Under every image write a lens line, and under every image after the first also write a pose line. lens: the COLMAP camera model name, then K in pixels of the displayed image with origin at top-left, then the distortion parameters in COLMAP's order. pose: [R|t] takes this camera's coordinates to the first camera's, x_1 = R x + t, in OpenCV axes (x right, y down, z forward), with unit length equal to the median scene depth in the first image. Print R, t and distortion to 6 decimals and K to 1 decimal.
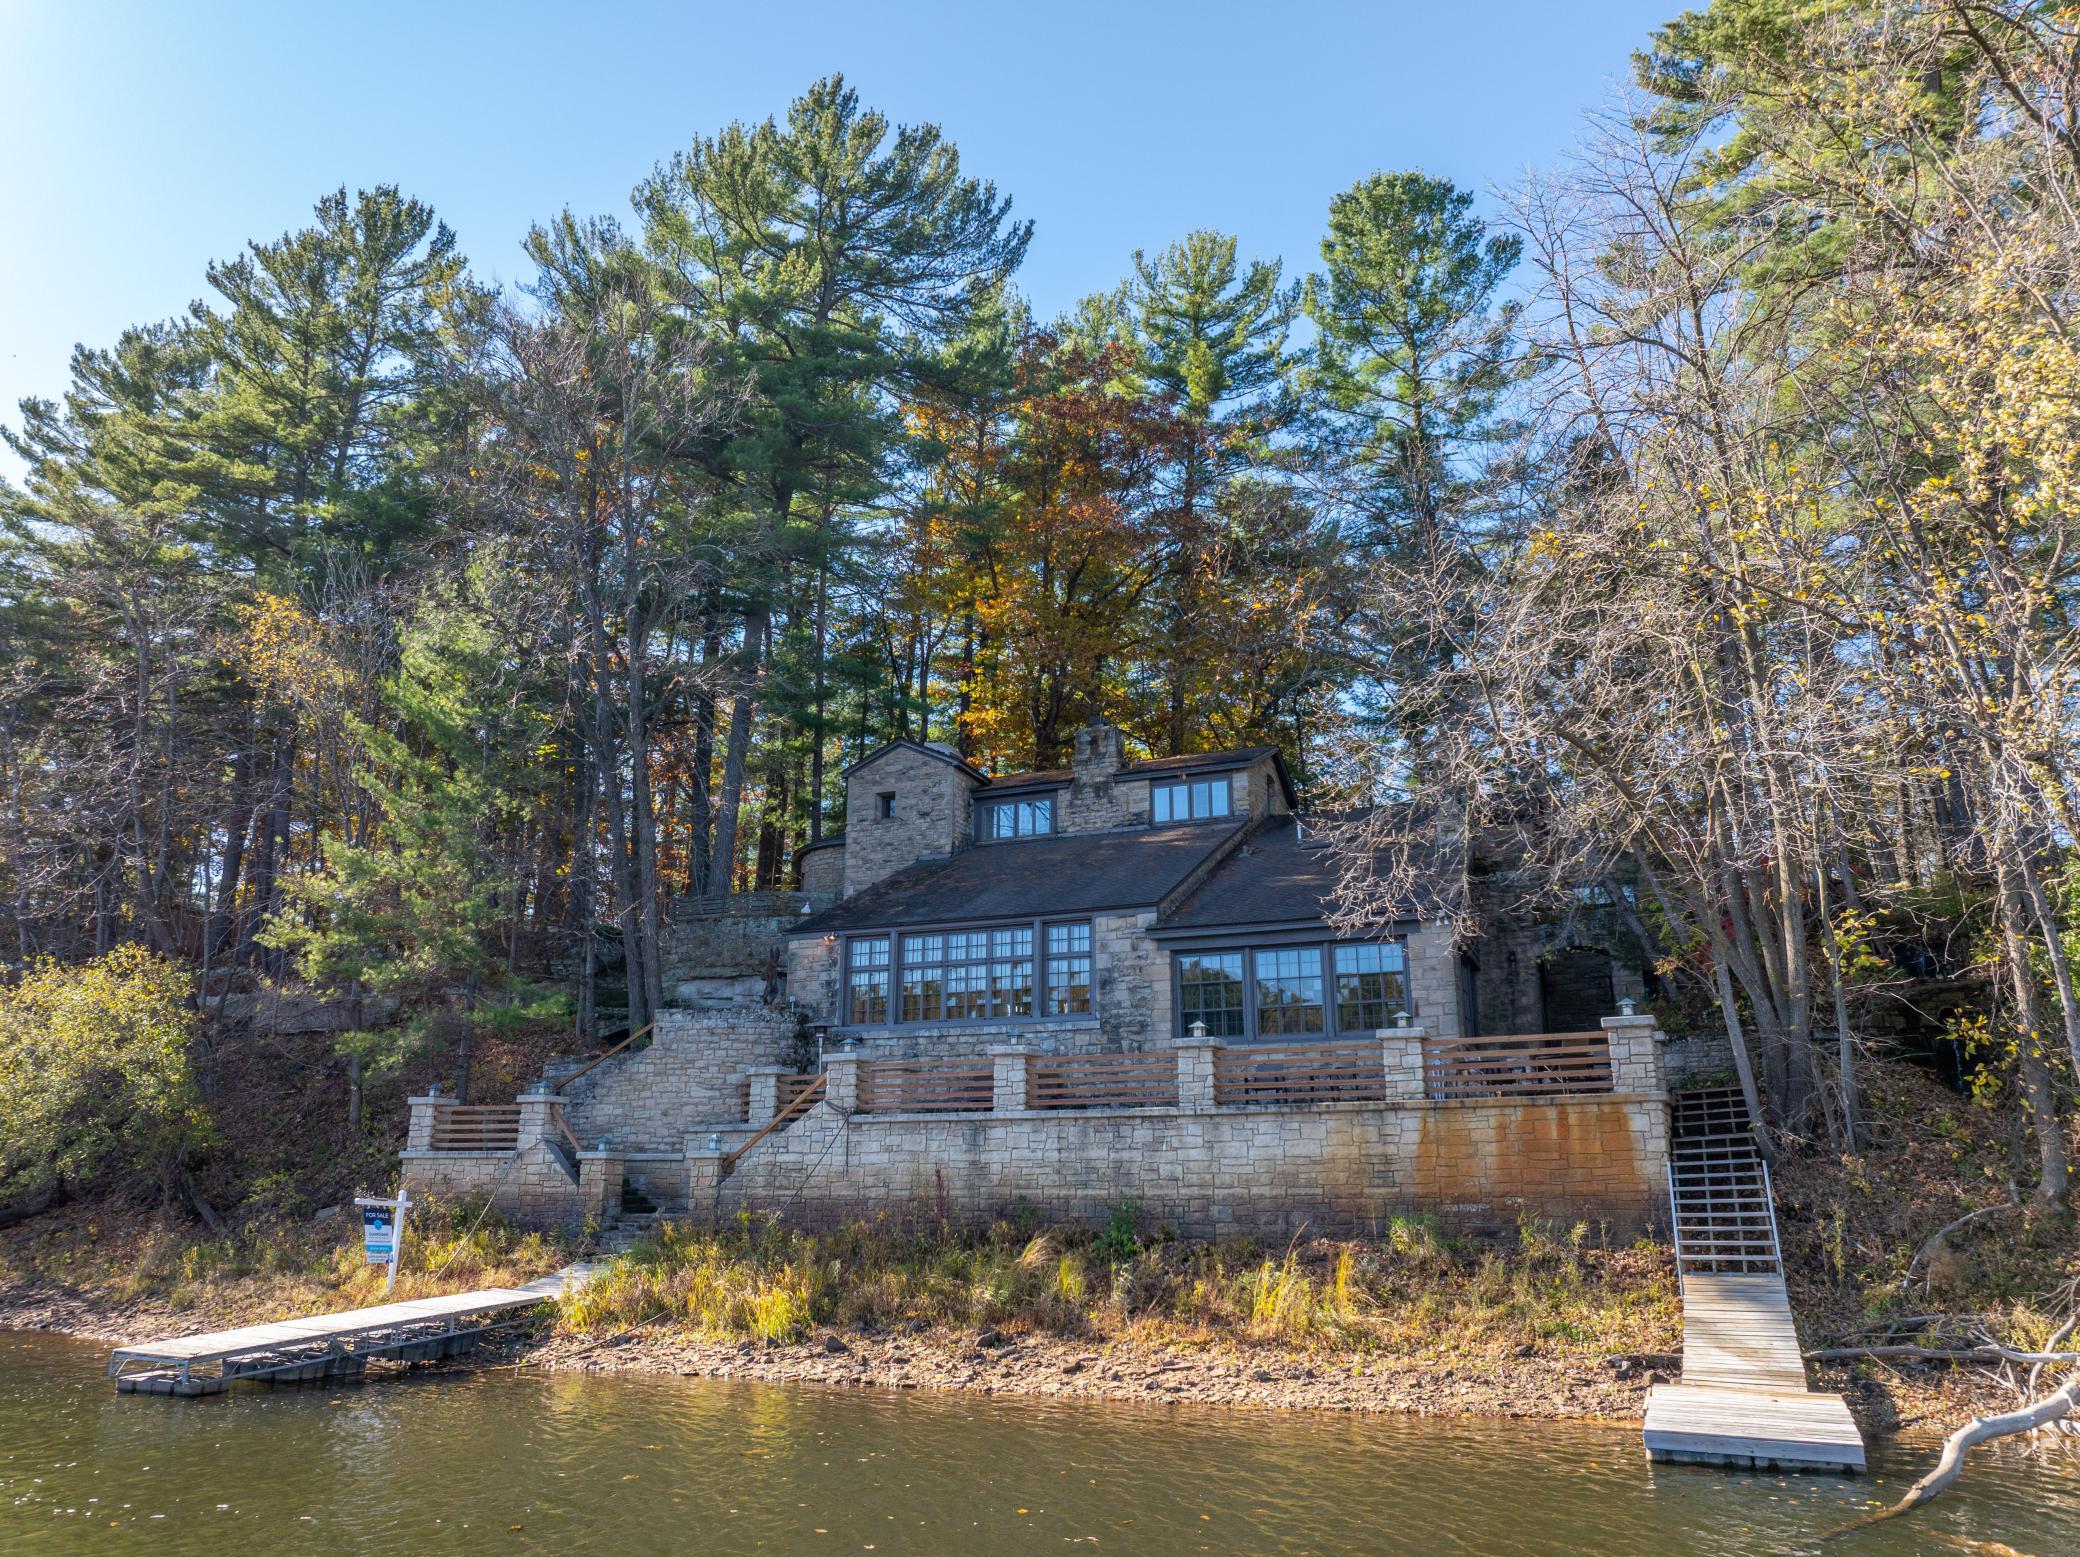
lens RADIAL K [[1480.1, 0, 1017.8], [0, 1480.1, 761.9], [0, 0, 1]] dist [-0.029304, -0.004681]
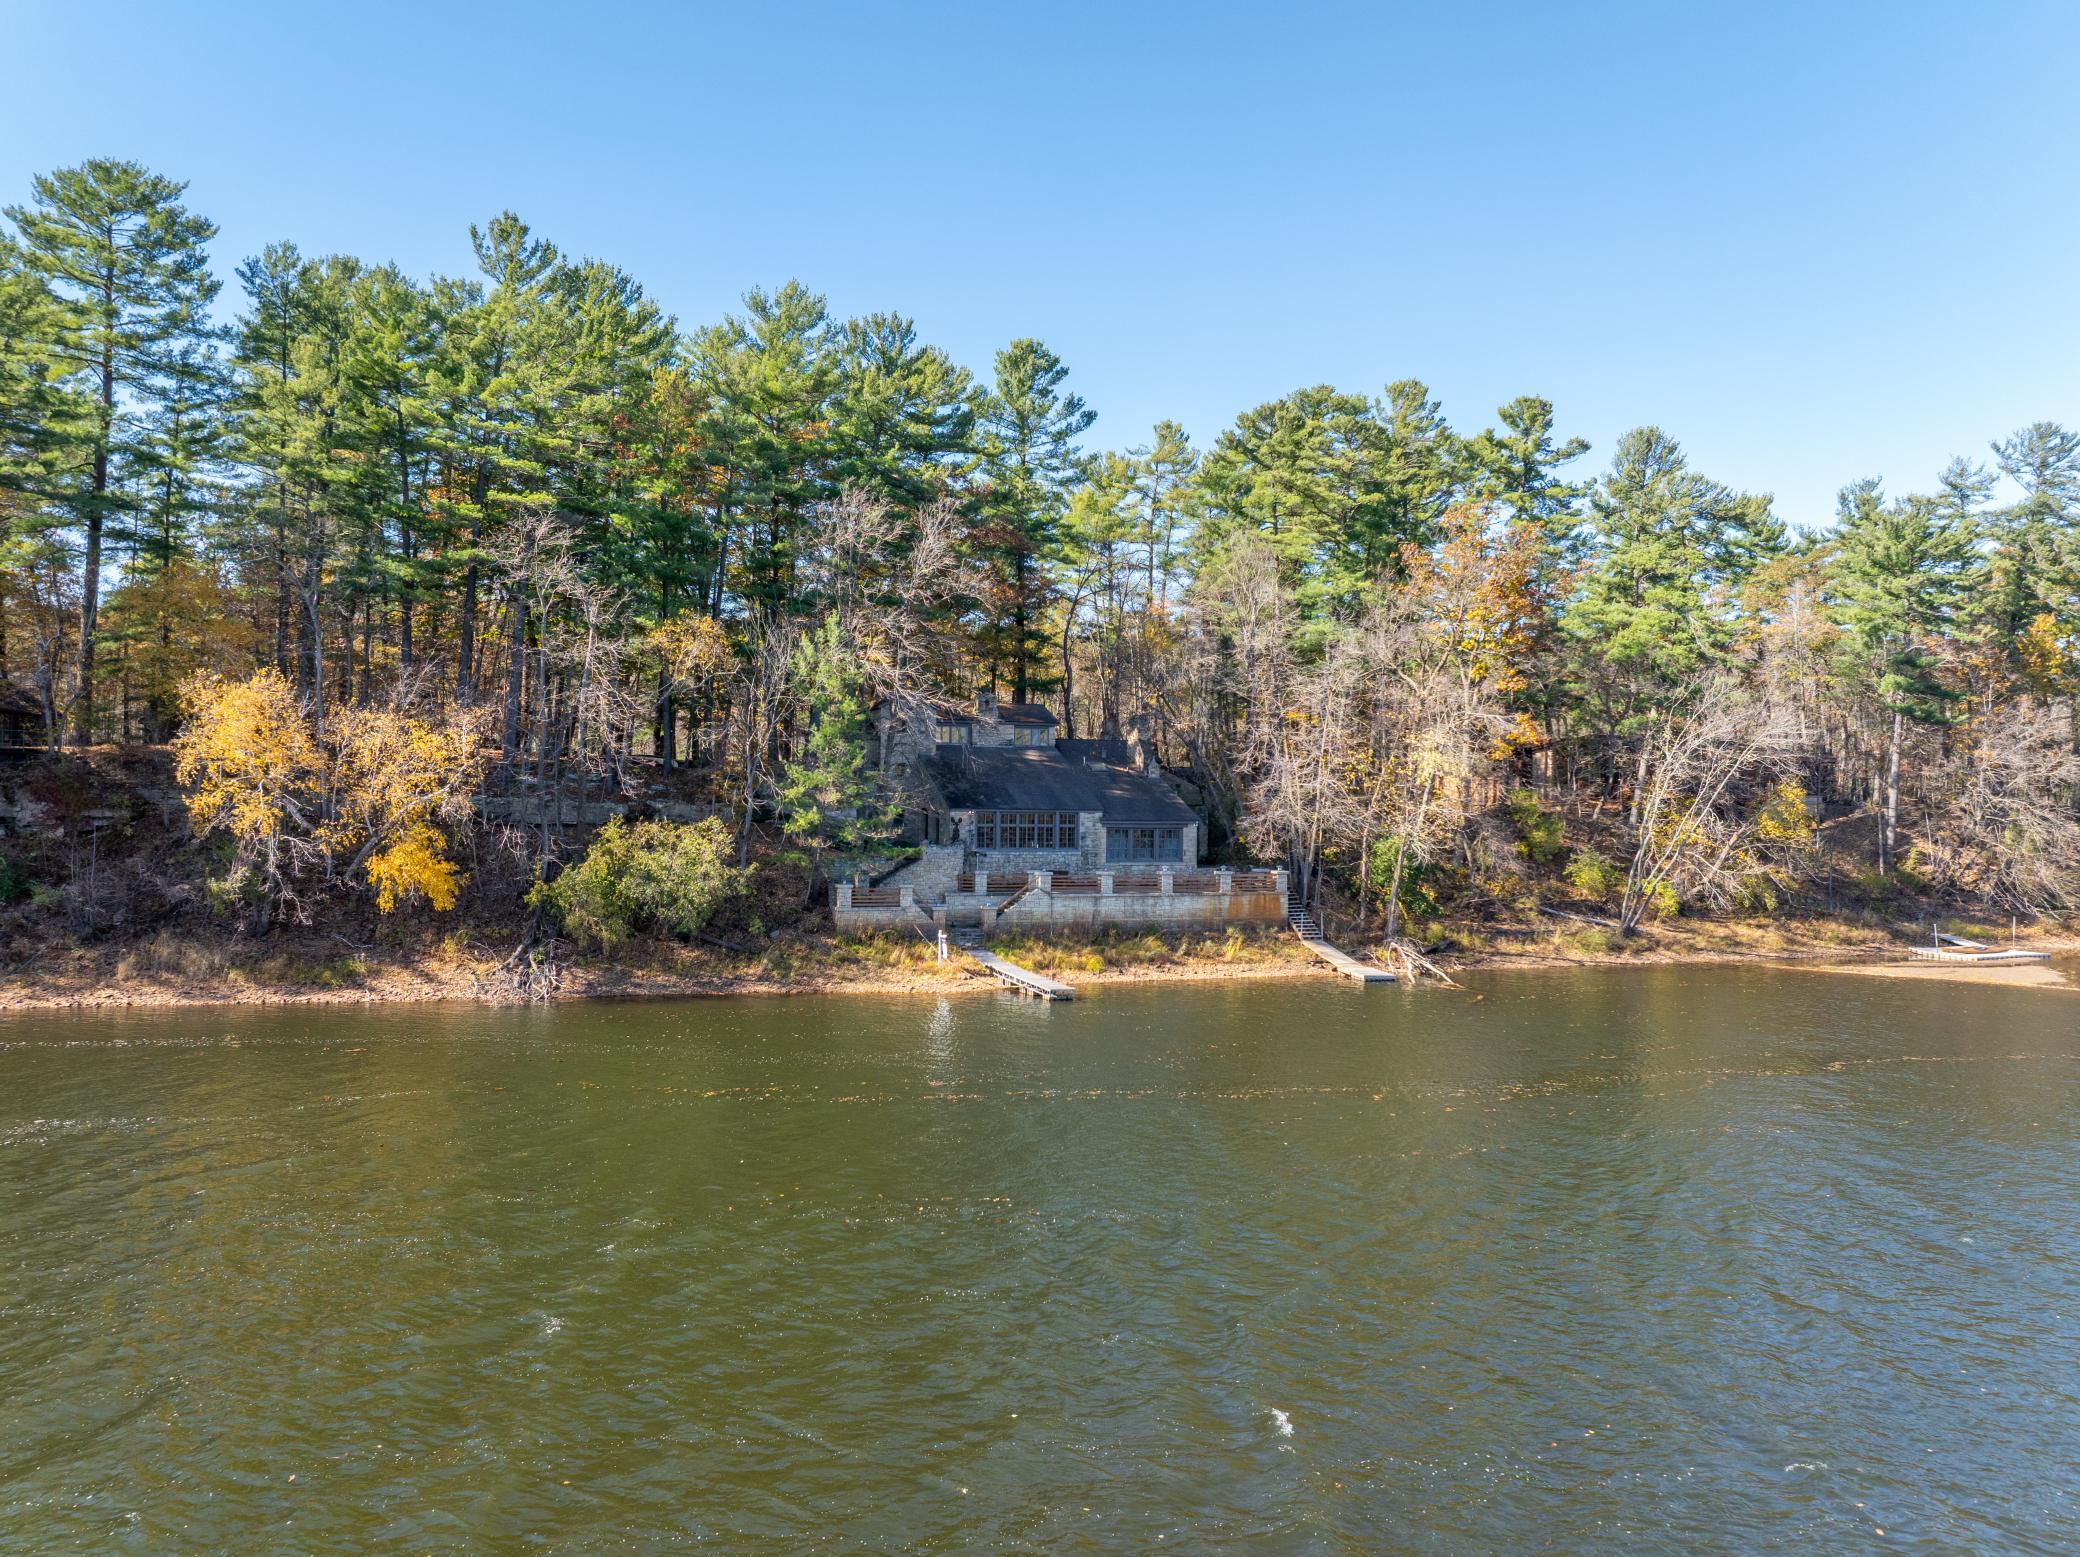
lens RADIAL K [[1458.1, 0, 1040.0], [0, 1458.1, 778.5], [0, 0, 1]] dist [-0.048359, 0.003592]
pose [[0.722025, 0.017540, 0.691644, -2.234305], [-0.208492, 0.958724, 0.193338, -0.548804], [-0.659705, -0.283797, 0.695880, -0.930463]]
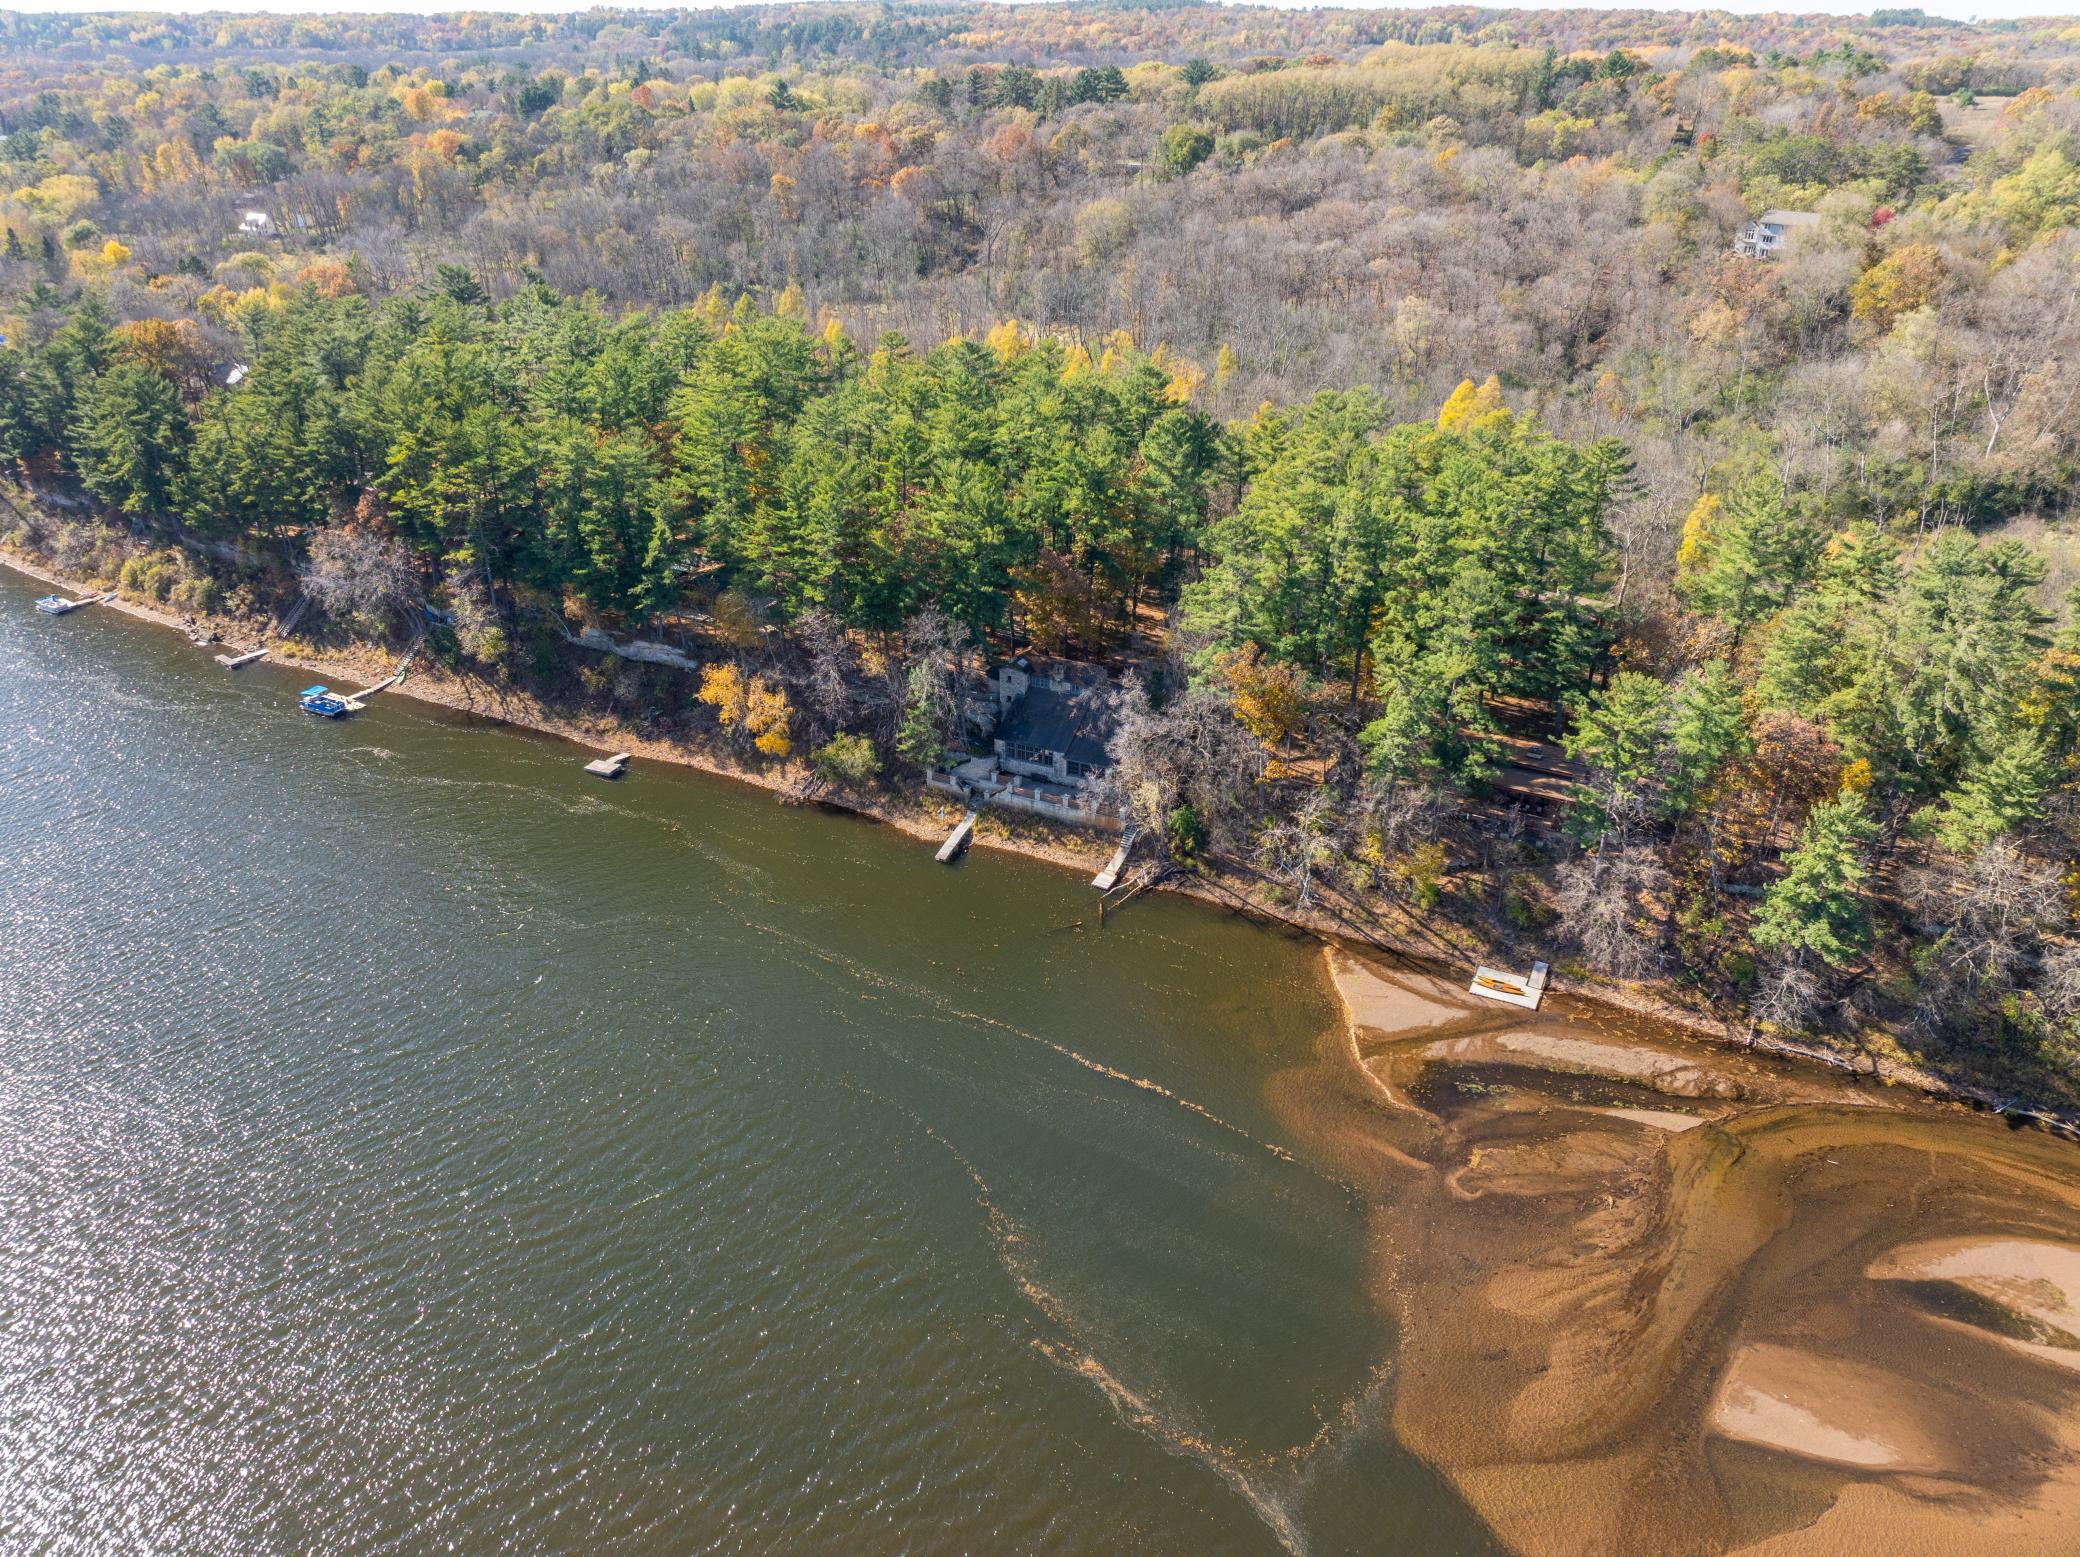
lens RADIAL K [[1464.8, 0, 1048.2], [0, 1464.8, 766.5], [0, 0, 1]] dist [-0.054910, 0.026843]
pose [[0.999821, 0.008924, -0.016685, 0.150271], [0.005045, 0.724157, 0.689617, -4.402818], [0.018237, -0.689578, 0.723982, -3.623140]]
